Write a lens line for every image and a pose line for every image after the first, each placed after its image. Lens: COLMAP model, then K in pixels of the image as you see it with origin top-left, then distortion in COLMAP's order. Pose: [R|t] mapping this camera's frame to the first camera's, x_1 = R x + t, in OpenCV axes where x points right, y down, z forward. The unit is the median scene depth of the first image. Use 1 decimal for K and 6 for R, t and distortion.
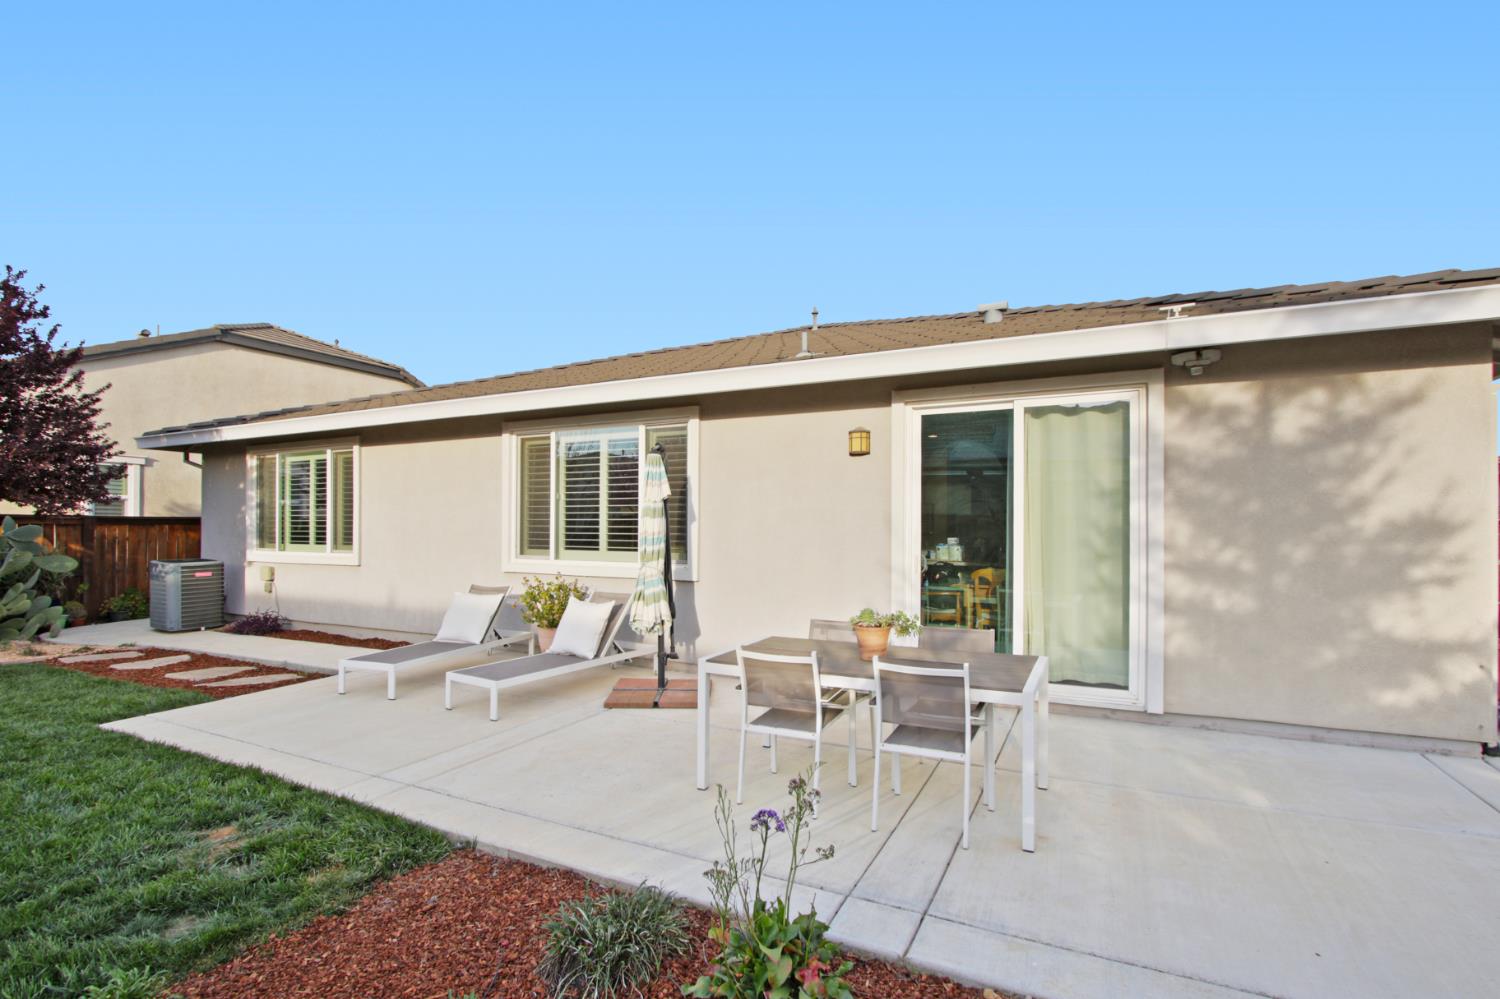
lens RADIAL K [[706.3, 0, 753.8], [0, 706.3, 525.1], [0, 0, 1]] dist [-0.016601, 0.000298]
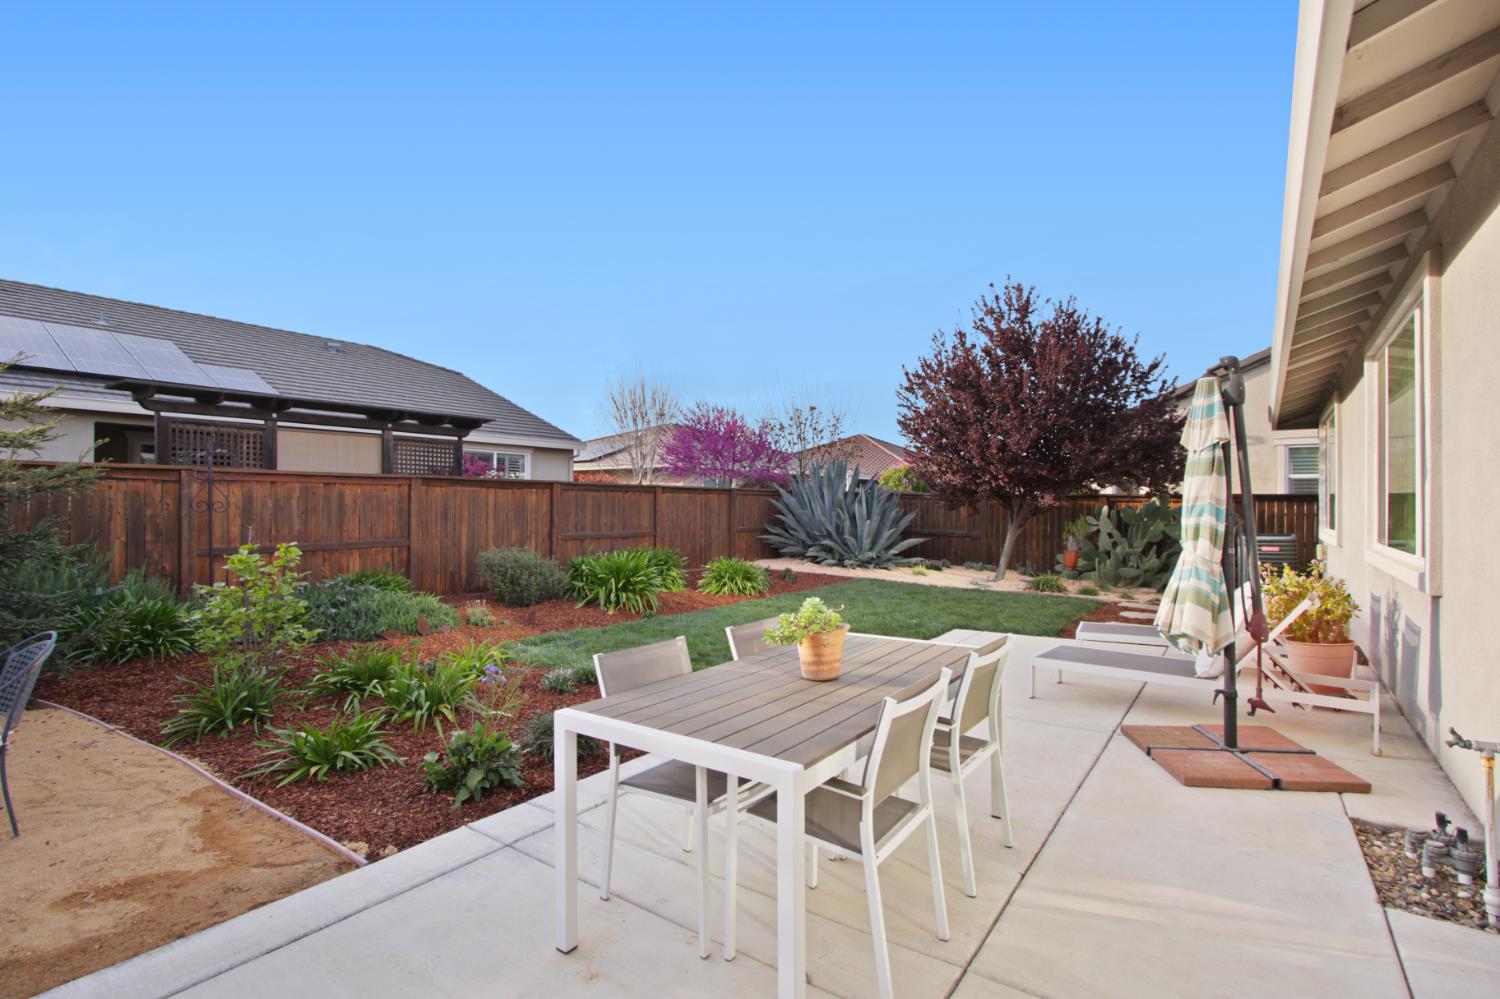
lens RADIAL K [[703.8, 0, 753.3], [0, 703.8, 502.2], [0, 0, 1]] dist [-0.036325, 0.019165]
pose [[-0.162971, -0.008412, -0.986595, 0.552923], [-0.001681, 0.999965, -0.008248, 0.019539], [0.986629, 0.000314, -0.162979, 0.692293]]
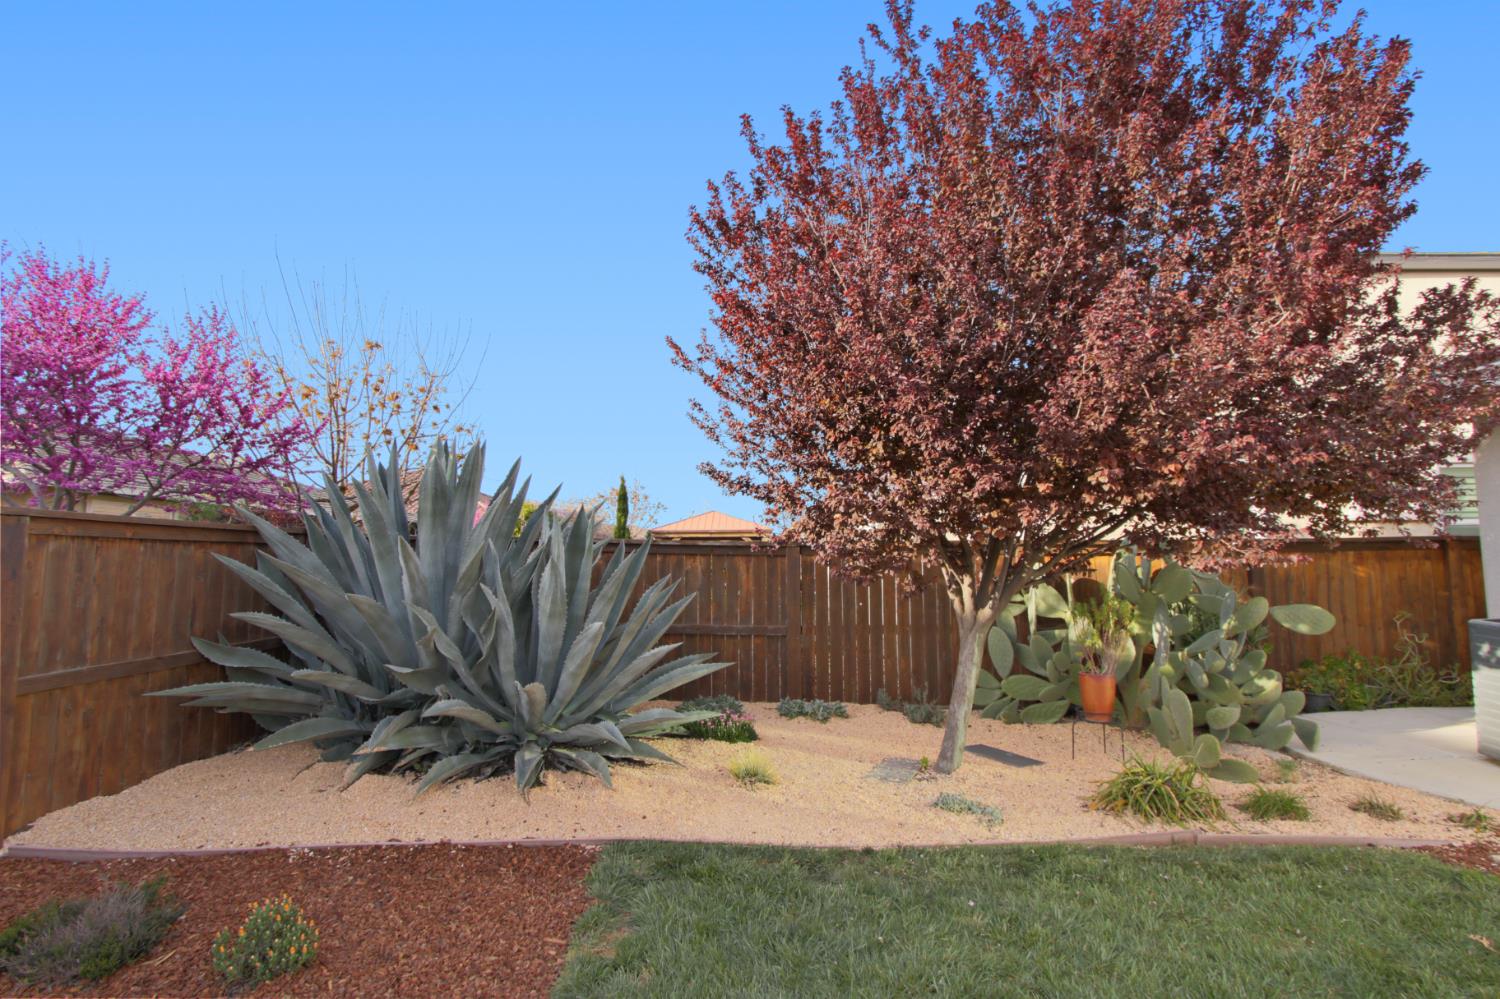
lens RADIAL K [[703.8, 0, 753.3], [0, 703.8, 502.2], [0, 0, 1]] dist [-0.036325, 0.019165]
pose [[0.440680, -0.091978, -0.892940, -1.068407], [0.019264, 0.995477, -0.093033, 0.009836], [0.897458, 0.023796, 0.440458, 0.518993]]
